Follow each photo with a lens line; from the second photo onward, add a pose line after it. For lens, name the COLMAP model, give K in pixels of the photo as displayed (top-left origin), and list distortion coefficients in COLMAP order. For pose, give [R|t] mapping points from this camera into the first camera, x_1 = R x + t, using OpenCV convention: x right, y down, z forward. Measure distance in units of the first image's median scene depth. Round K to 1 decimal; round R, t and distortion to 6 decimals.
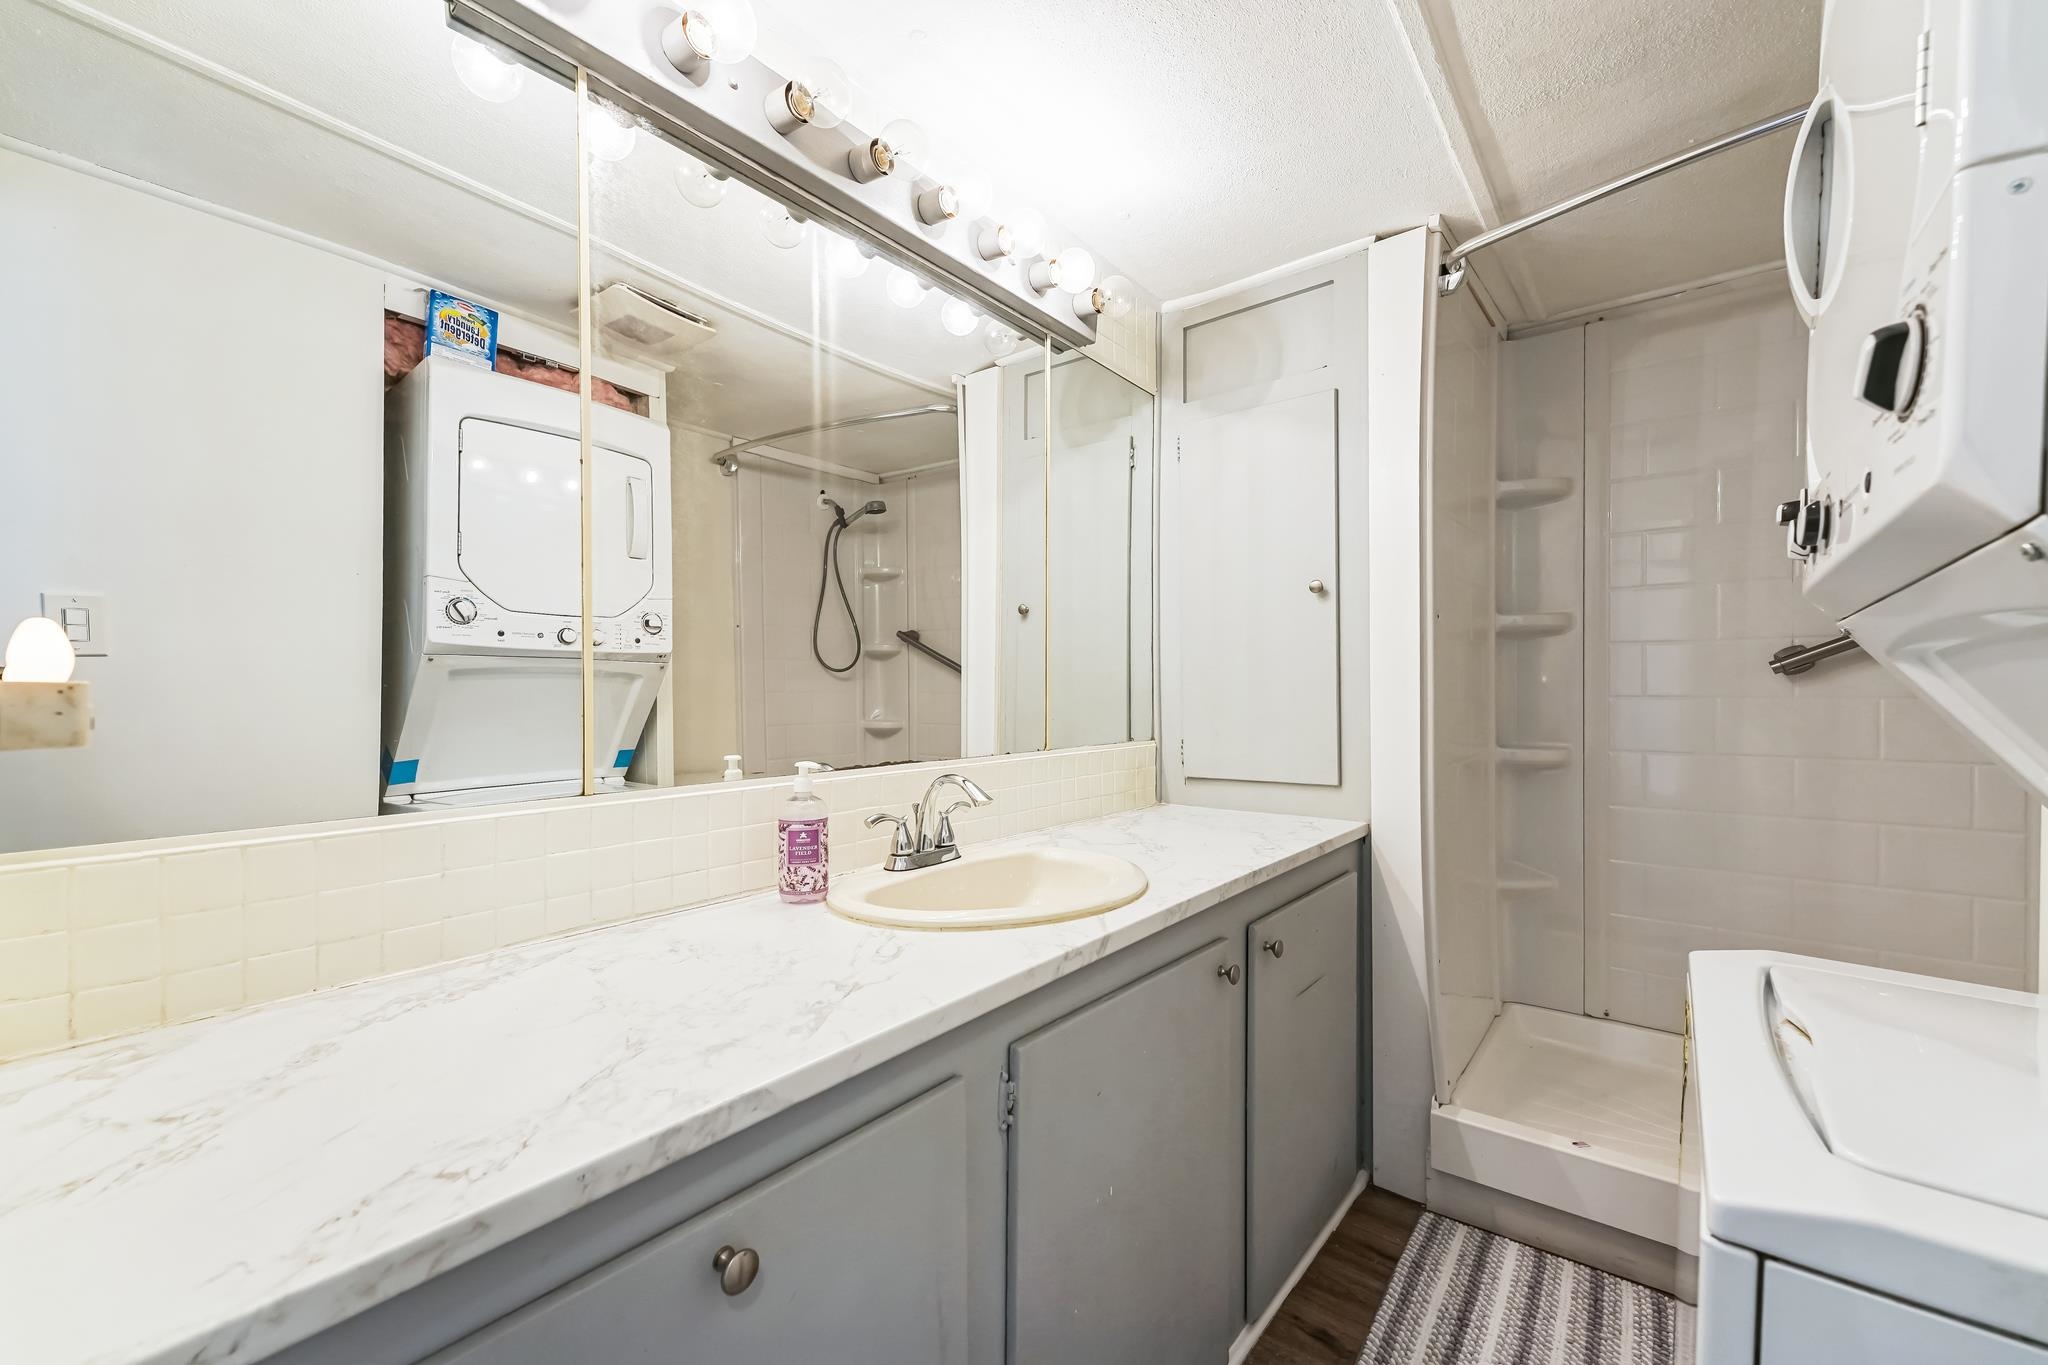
lens RADIAL K [[821.0, 0, 1026.4], [0, 821.0, 679.9], [0, 0, 1]] dist [0.013610, -0.004158]
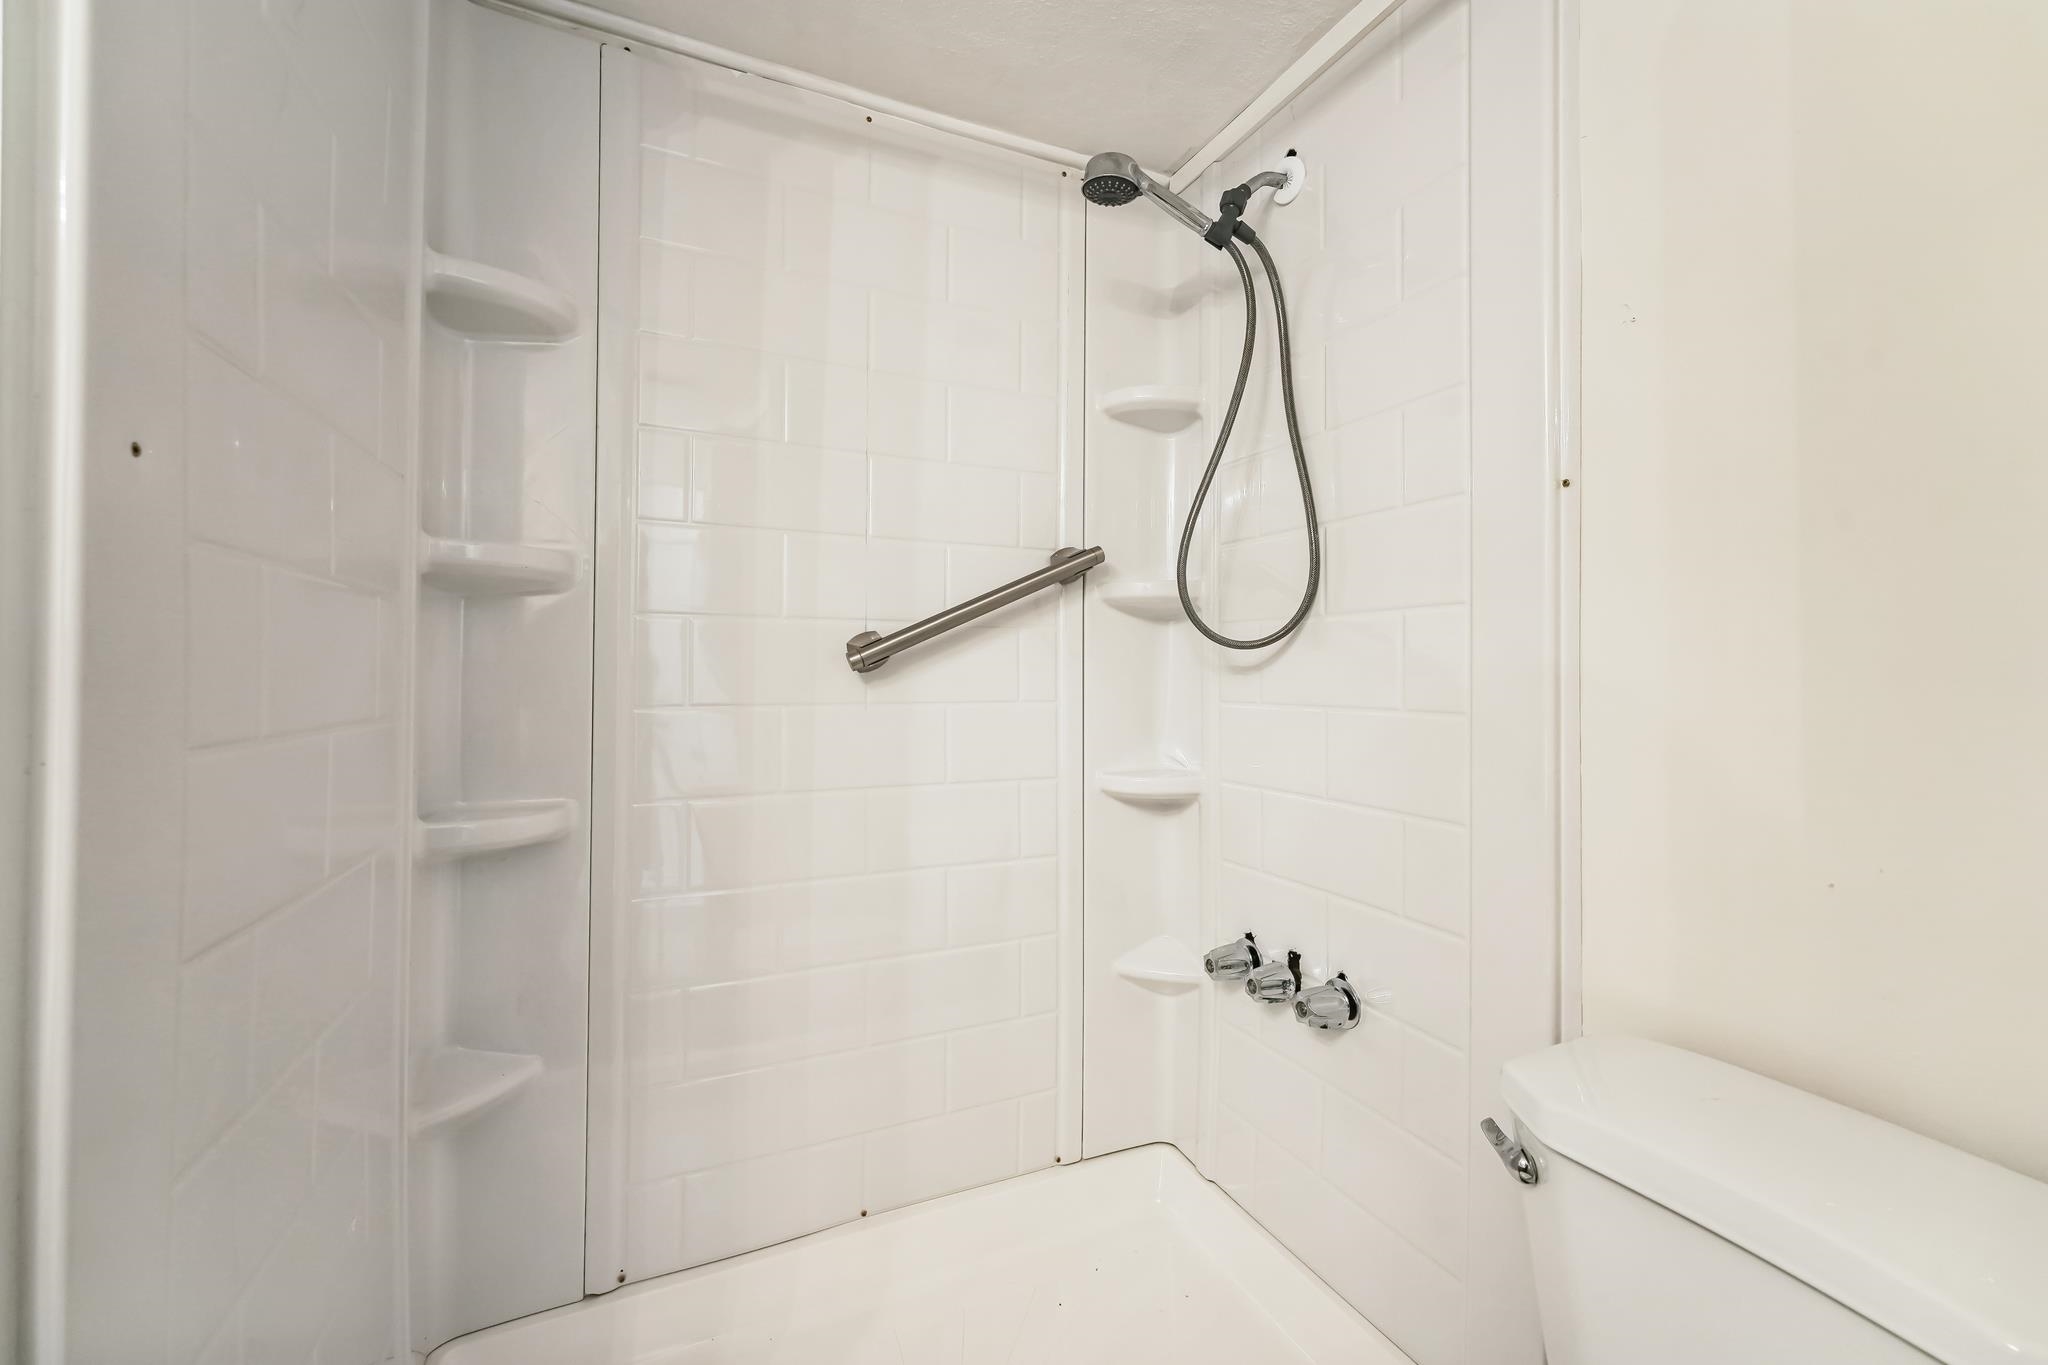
lens RADIAL K [[821.0, 0, 1026.4], [0, 821.0, 679.9], [0, 0, 1]] dist [0.013610, -0.004158]
pose [[0.457158, 0.008655, 0.889343, 0.322349], [-0.011450, 0.999927, -0.003845, 0.001067], [-0.889312, -0.008425, 0.457224, 0.497810]]
